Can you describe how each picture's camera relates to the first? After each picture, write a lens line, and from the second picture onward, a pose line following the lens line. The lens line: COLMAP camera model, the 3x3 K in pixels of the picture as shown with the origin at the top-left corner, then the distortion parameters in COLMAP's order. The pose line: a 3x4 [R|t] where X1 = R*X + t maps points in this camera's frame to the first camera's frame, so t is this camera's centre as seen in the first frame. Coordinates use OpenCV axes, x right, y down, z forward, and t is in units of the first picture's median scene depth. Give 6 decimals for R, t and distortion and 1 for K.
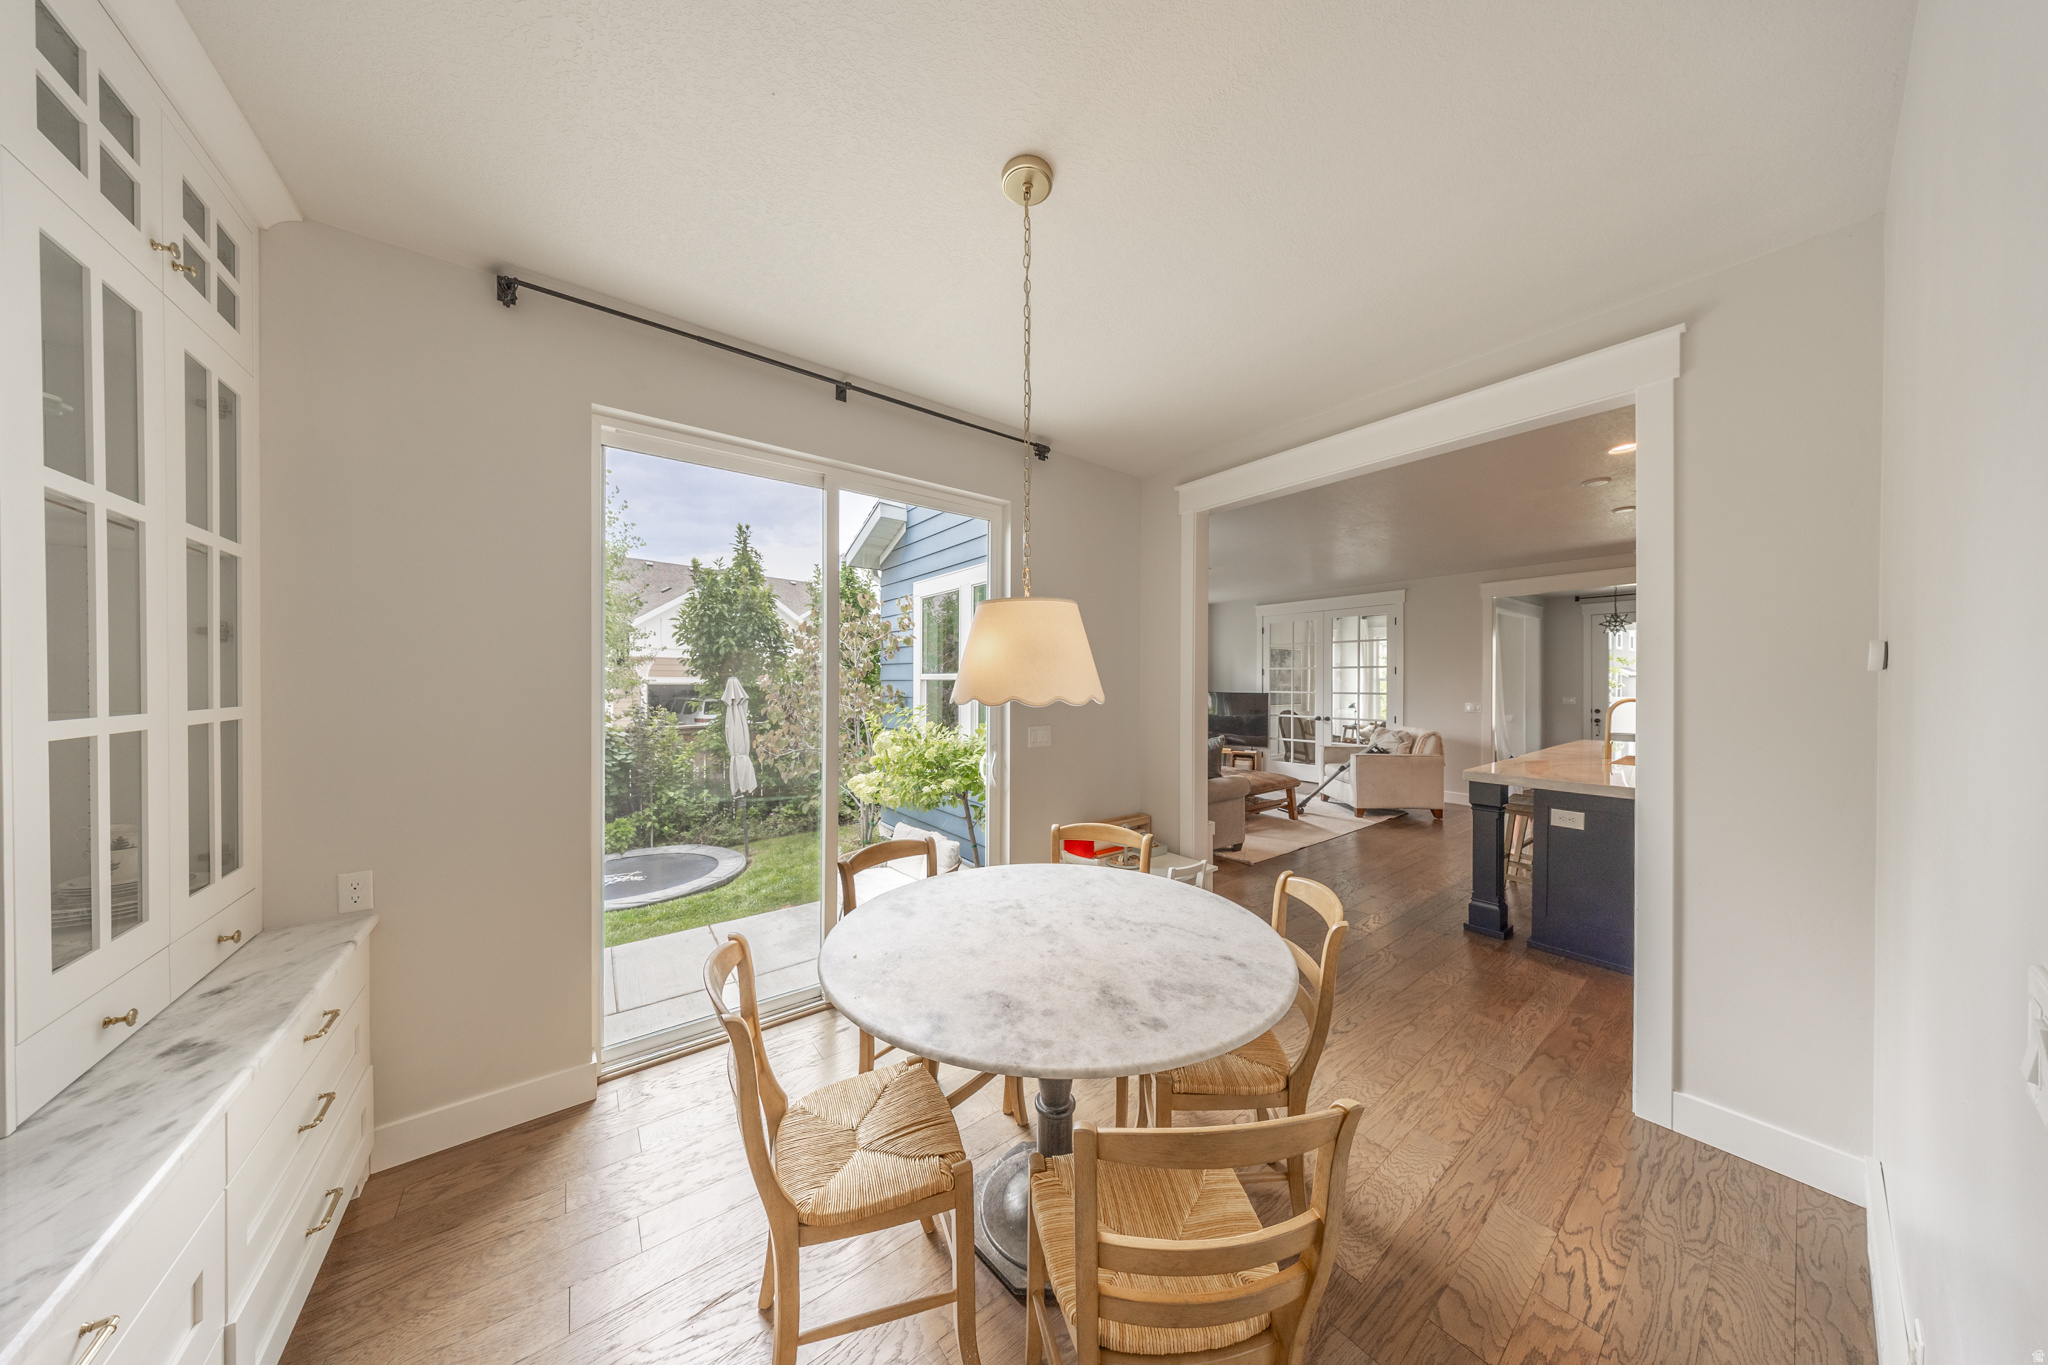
lens RADIAL K [[589.5, 0, 1011.3], [0, 589.5, 683.2], [0, 0, 1]] dist [0.001093, 0.000009]
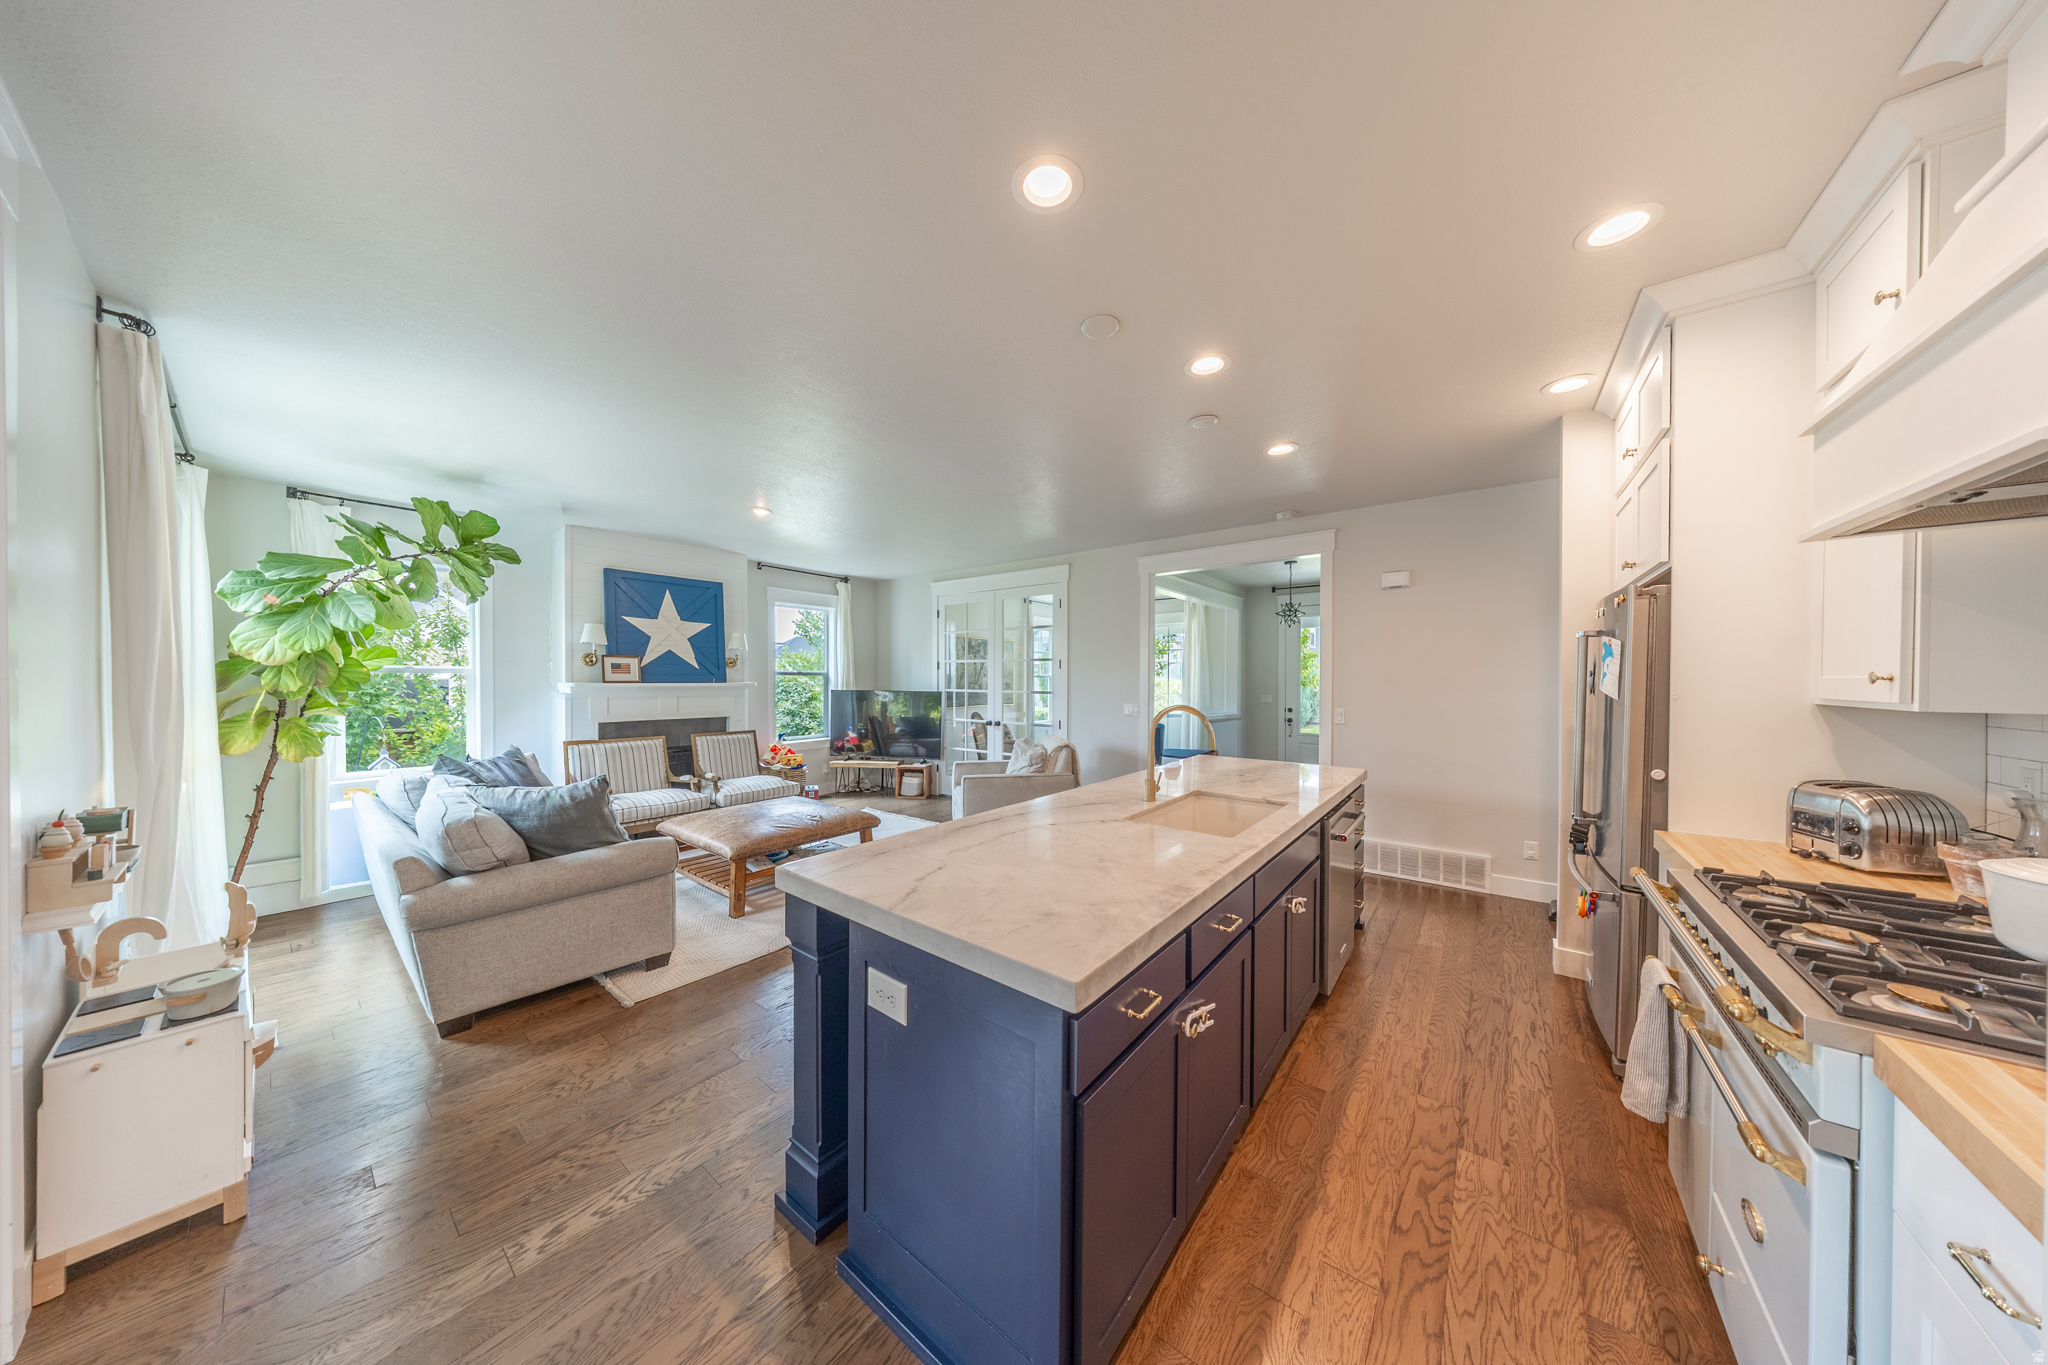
lens RADIAL K [[589.5, 0, 1027.1], [0, 589.5, 683.1], [0, 0, 1]] dist [0.001093, 0.000009]
pose [[0.960786, 0.003781, 0.277265, 0.323661], [-0.004883, 0.999983, 0.003284, 0.001940], [-0.277247, -0.004509, 0.960788, 0.198473]]
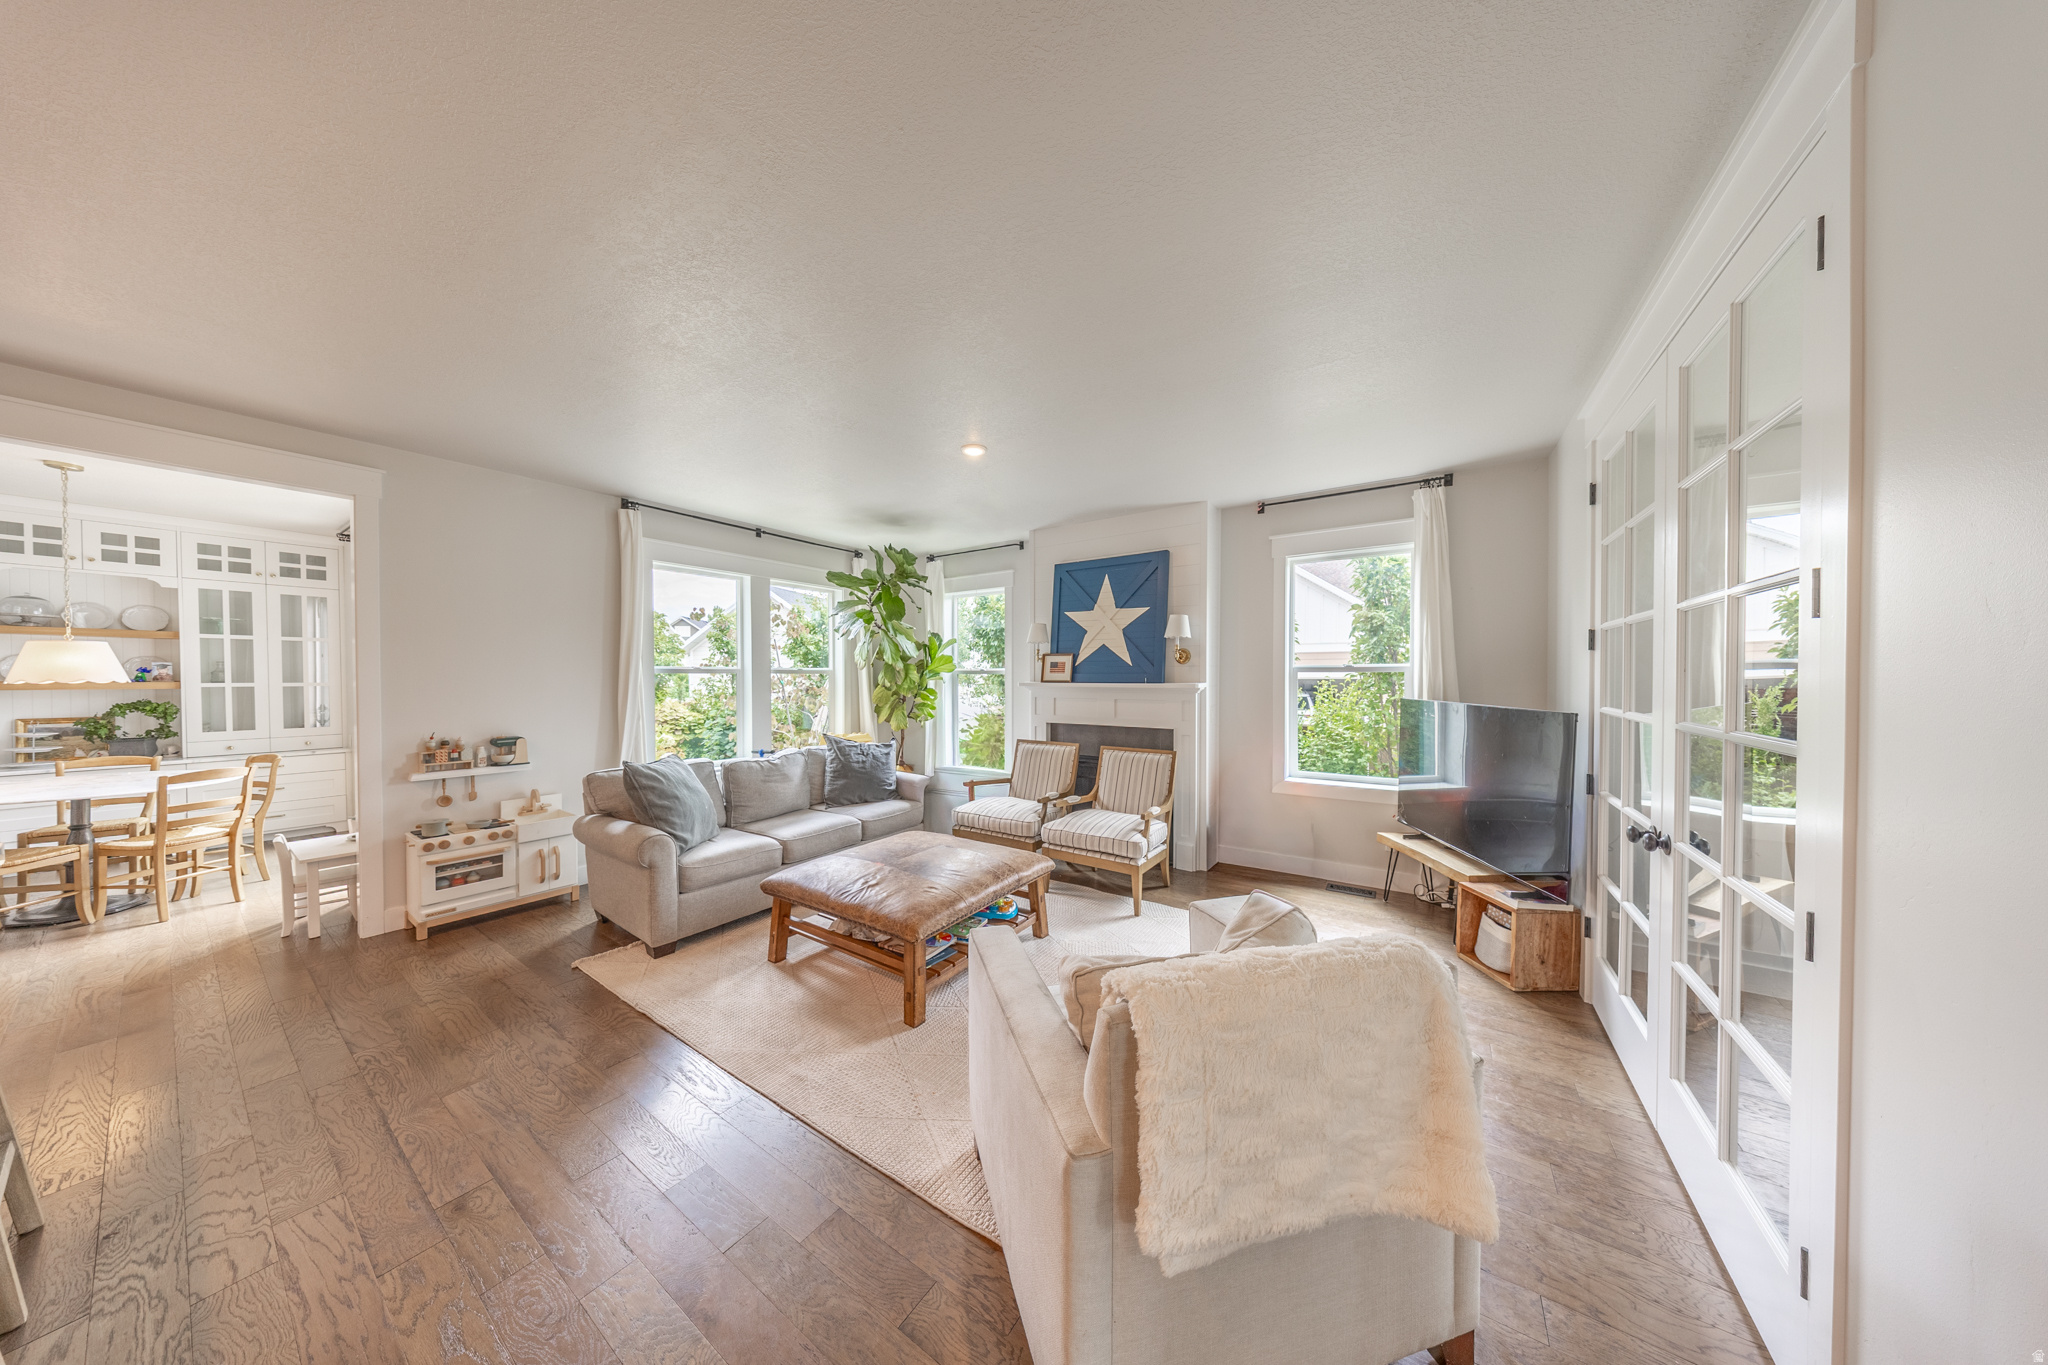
lens RADIAL K [[589.5, 0, 1019.8], [0, 589.5, 684.1], [0, 0, 1]] dist [0.001093, 0.000009]
pose [[0.330879, 0.020118, -0.943459, 0.613088], [-0.002502, 0.999788, 0.020442, -0.004216], [0.943670, -0.004404, 0.330859, 0.662611]]
